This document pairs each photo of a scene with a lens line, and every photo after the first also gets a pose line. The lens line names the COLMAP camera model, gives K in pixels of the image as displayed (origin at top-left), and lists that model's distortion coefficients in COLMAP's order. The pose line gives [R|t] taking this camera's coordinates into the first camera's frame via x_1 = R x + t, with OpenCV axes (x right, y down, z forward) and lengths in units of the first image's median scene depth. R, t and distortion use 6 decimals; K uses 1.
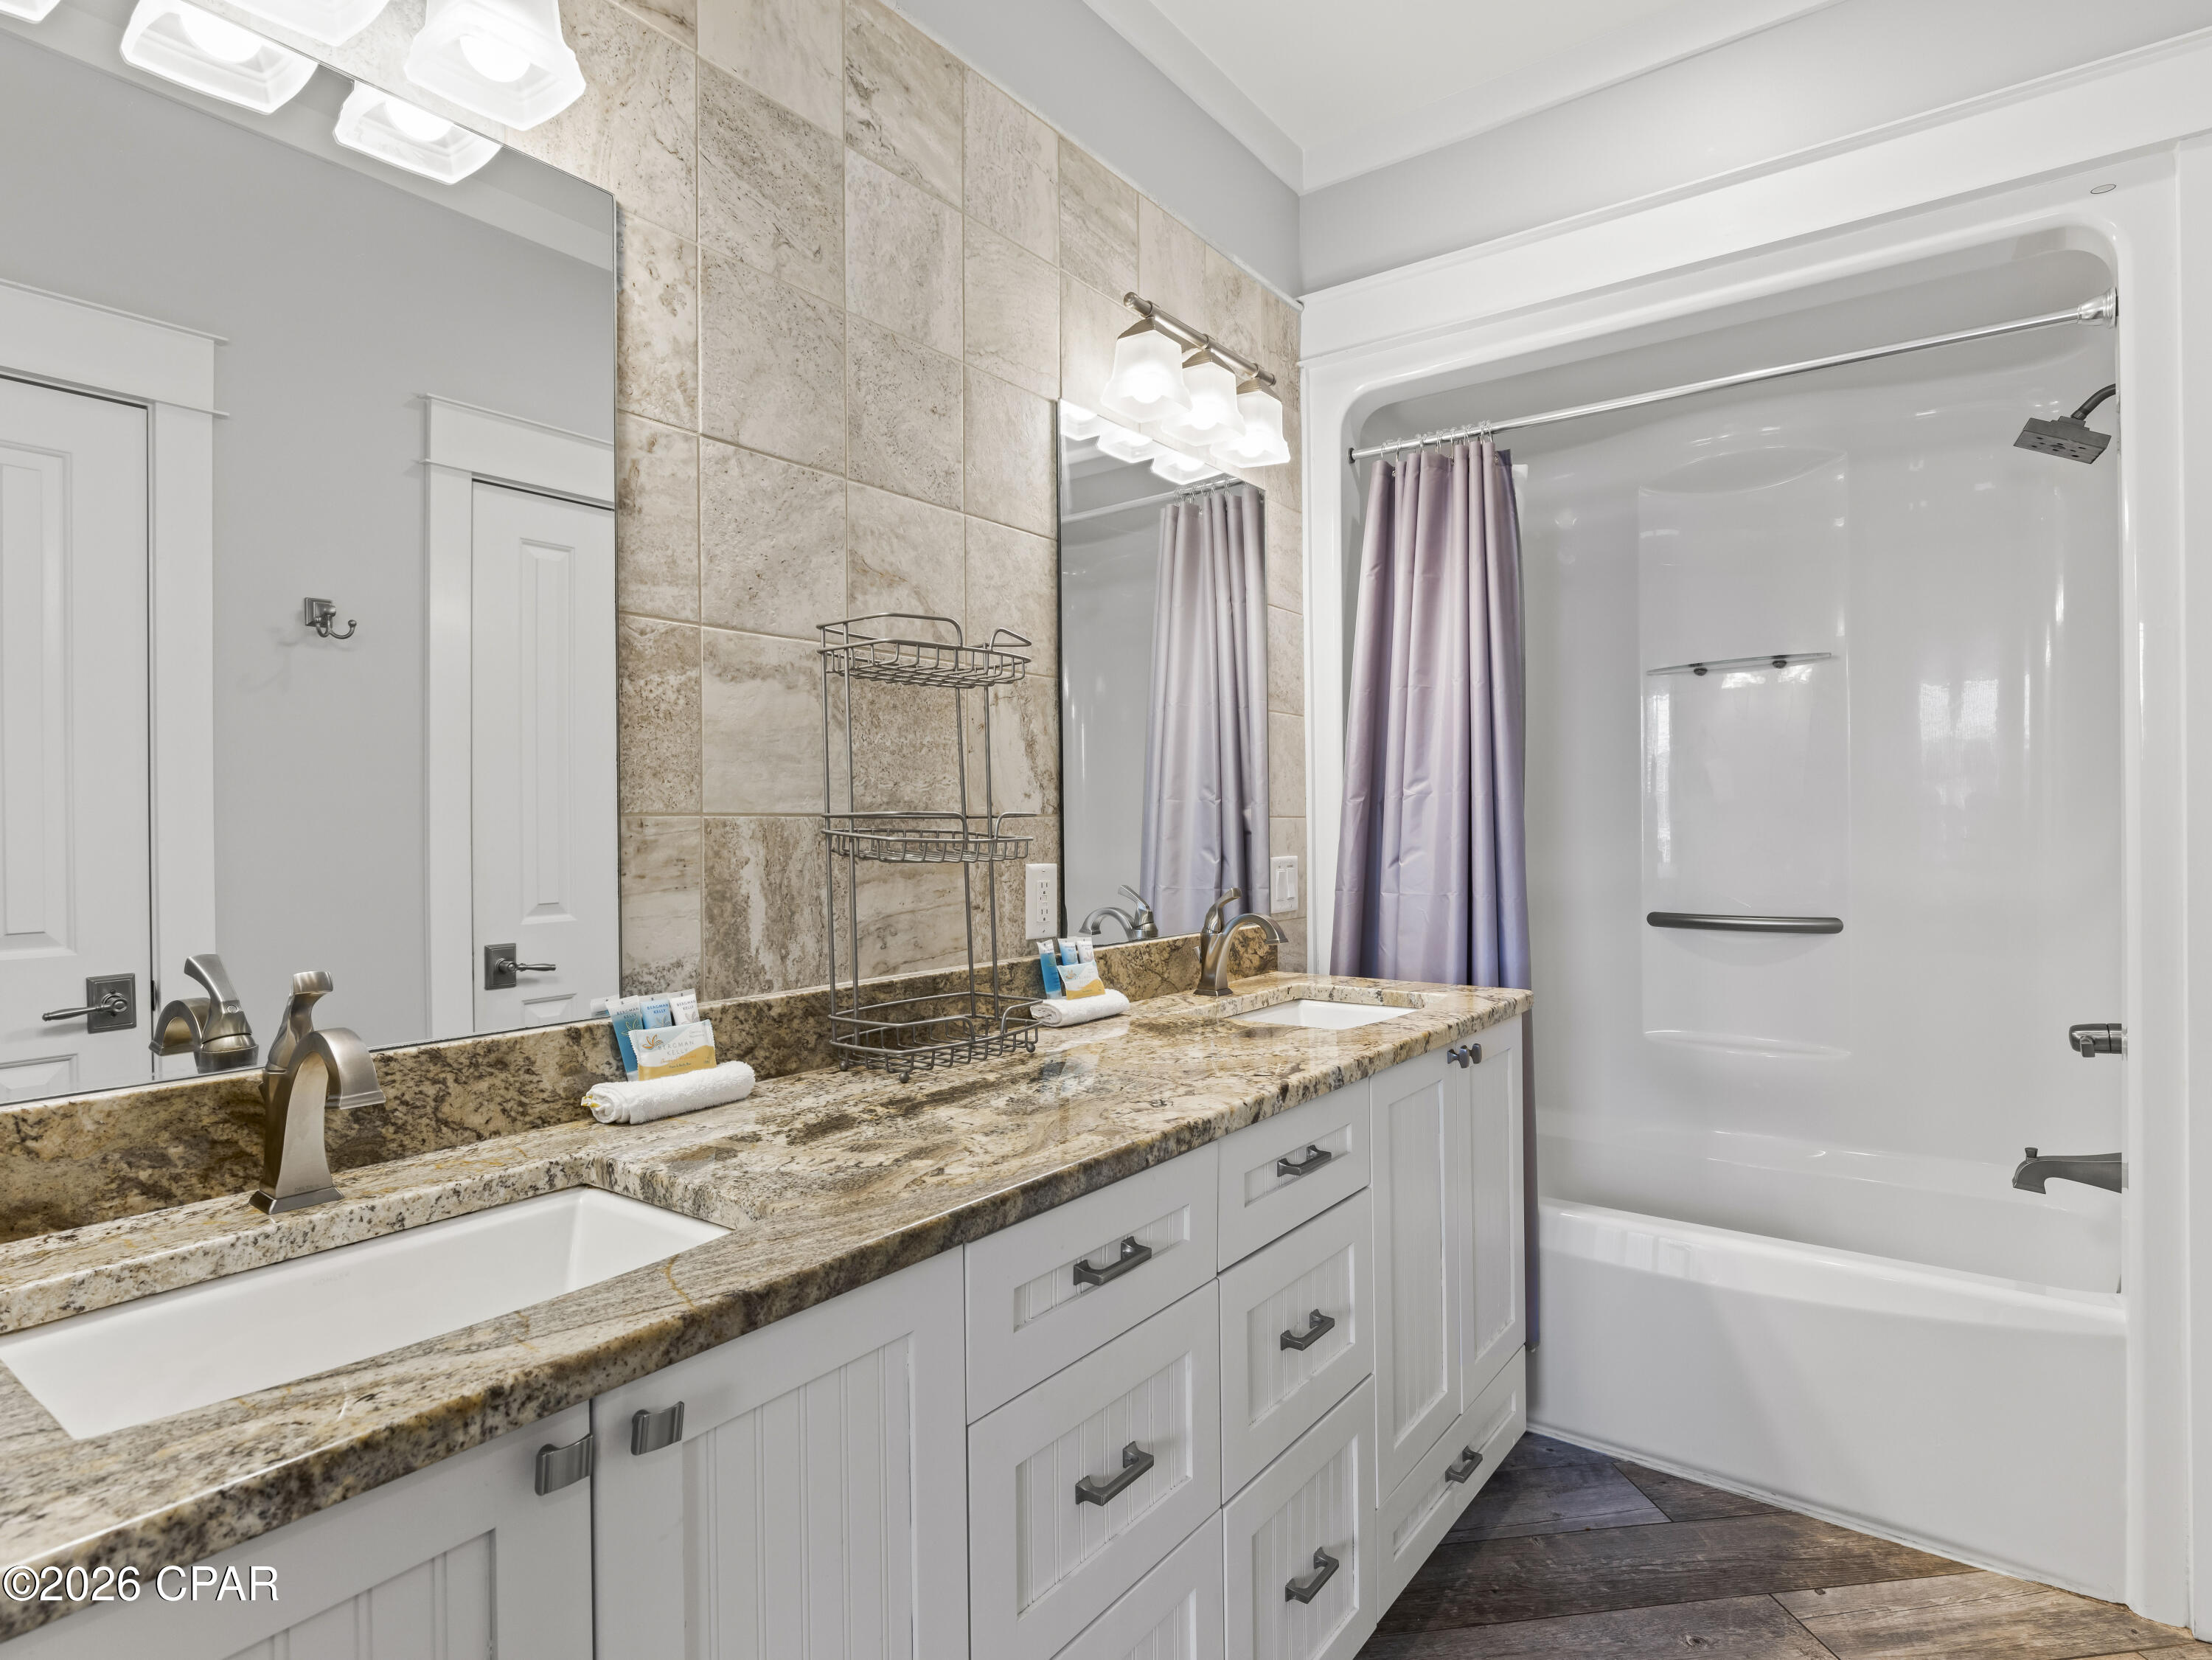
lens RADIAL K [[1186.6, 0, 1110.5], [0, 1186.6, 824.1], [0, 0, 1]] dist [-0.003085, -0.000071]
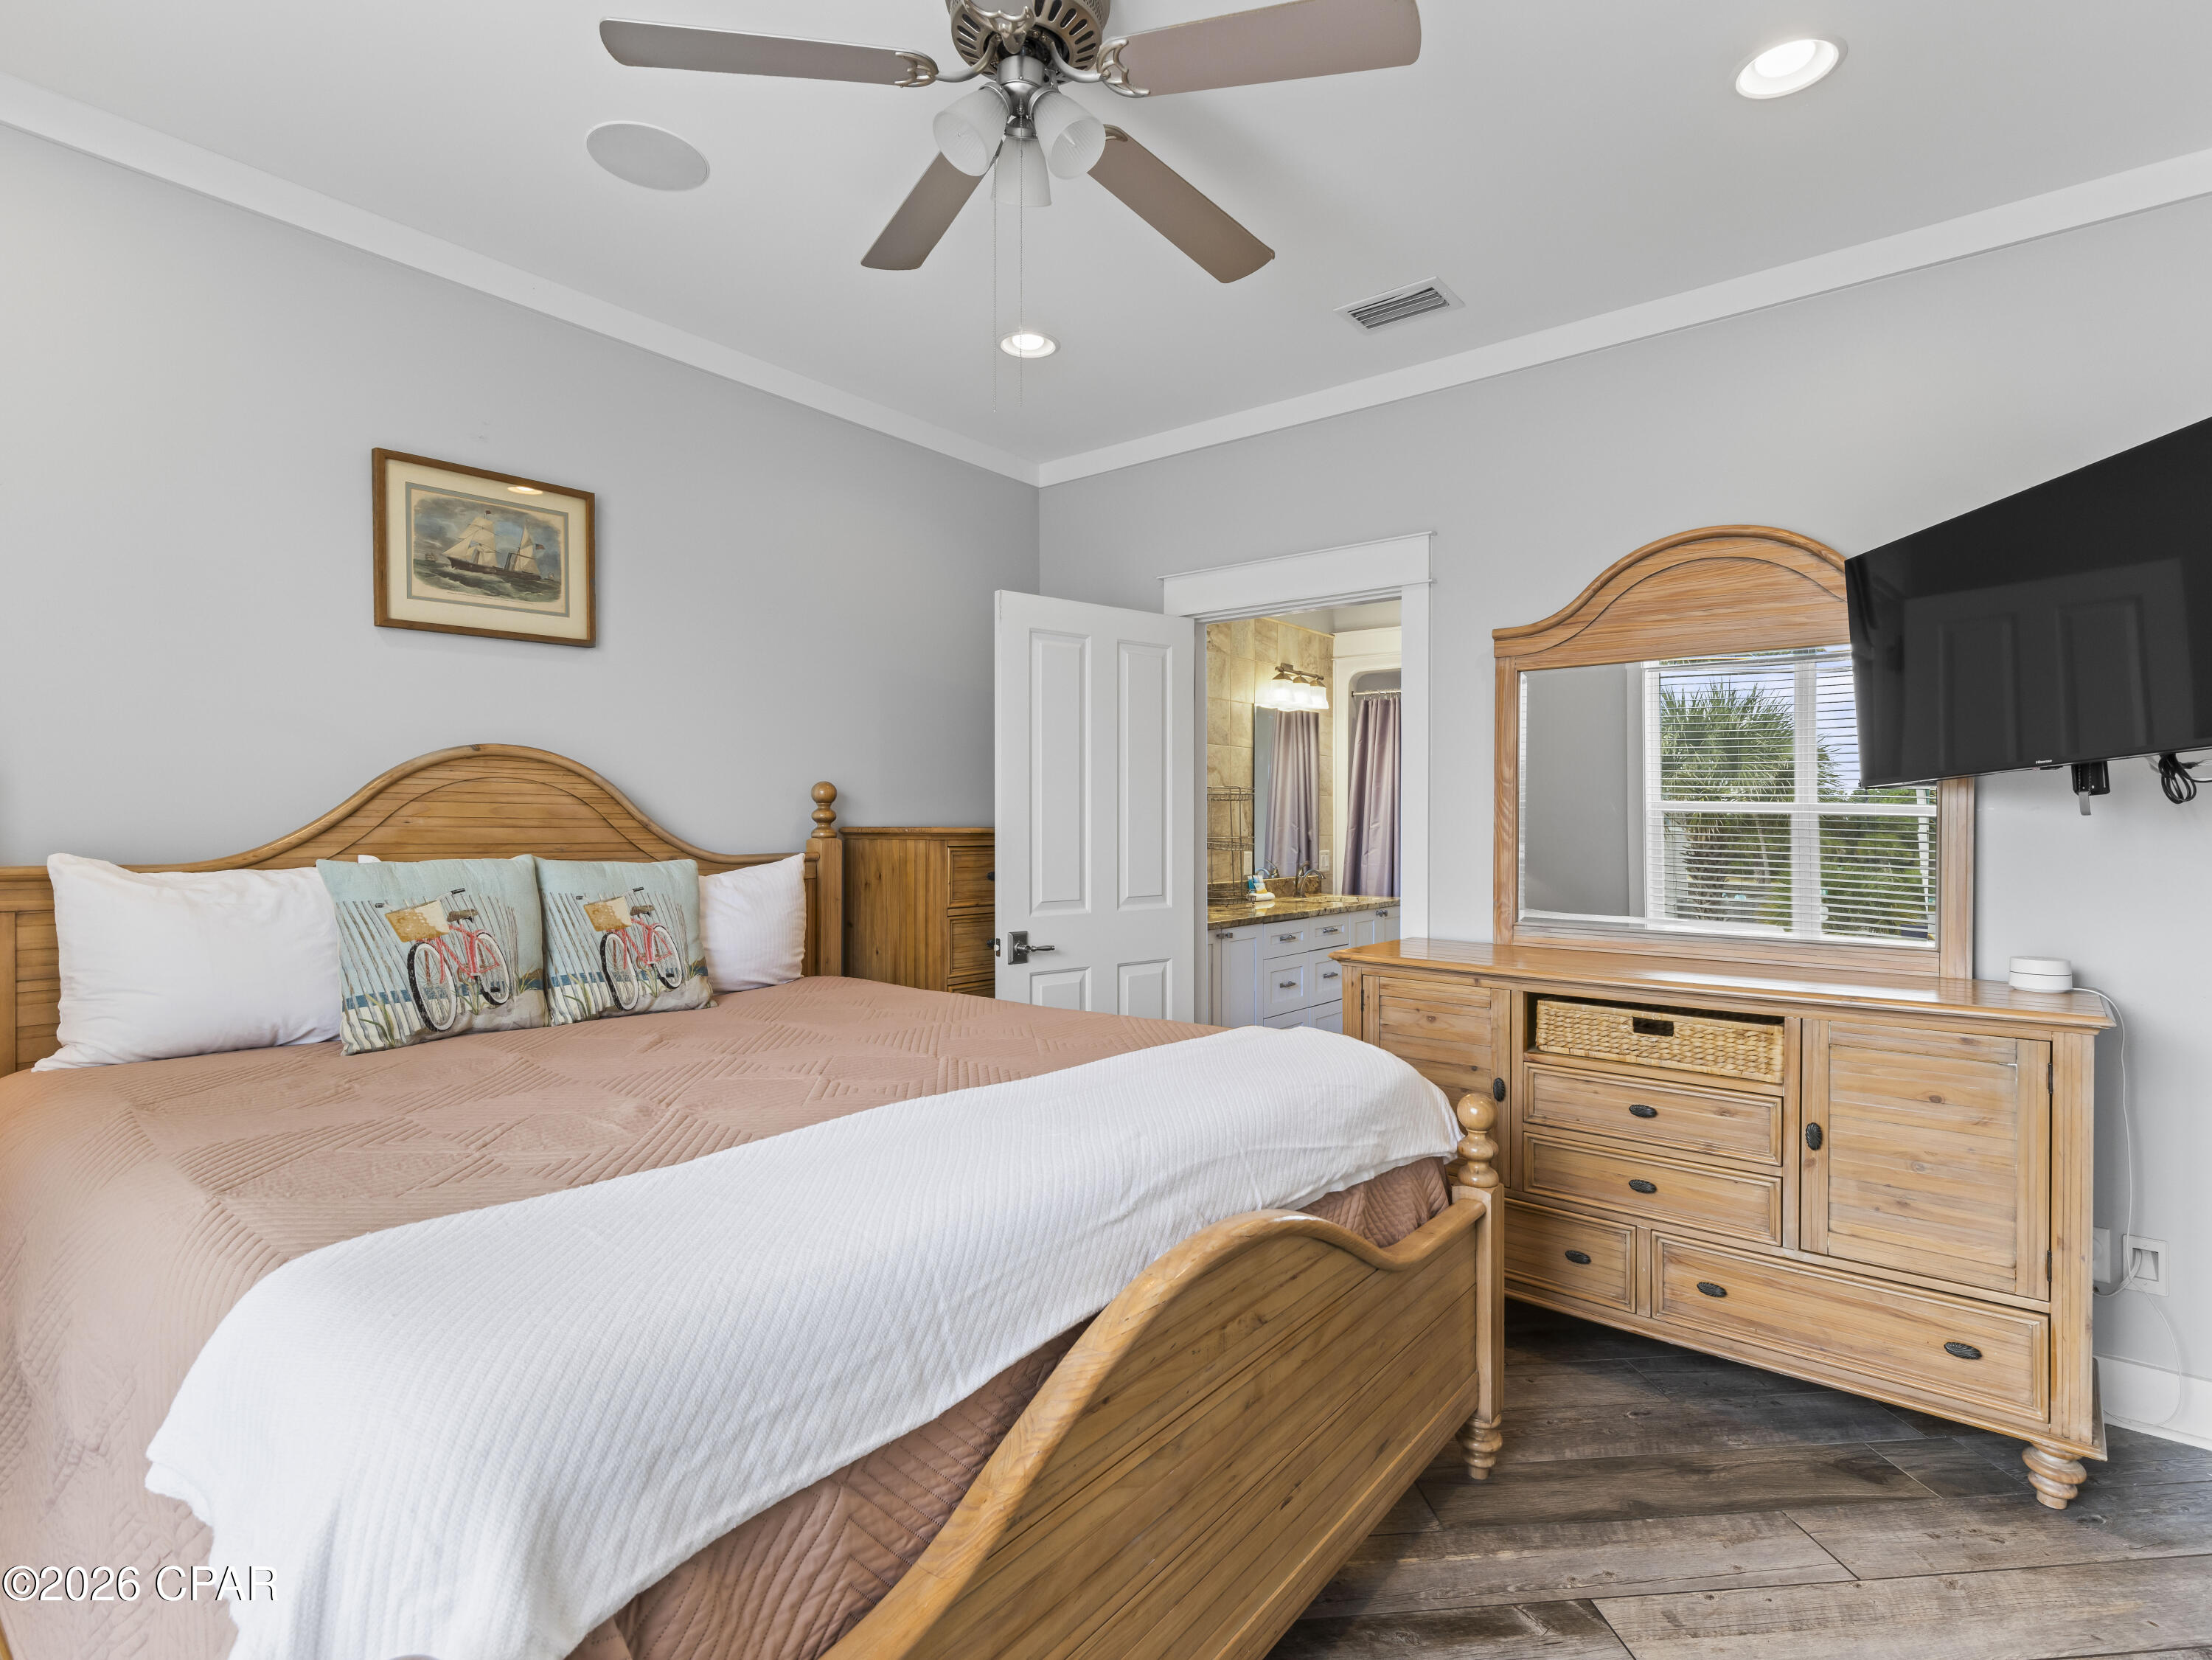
lens RADIAL K [[1124.3, 0, 1102.4], [0, 1124.3, 831.8], [0, 0, 1]] dist [0.007454, 0.000189]
pose [[0.999049, 0.009775, -0.042482, -0.264655], [-0.009401, 0.999915, 0.008981, -0.034701], [0.042567, -0.008573, 0.999057, -1.666734]]
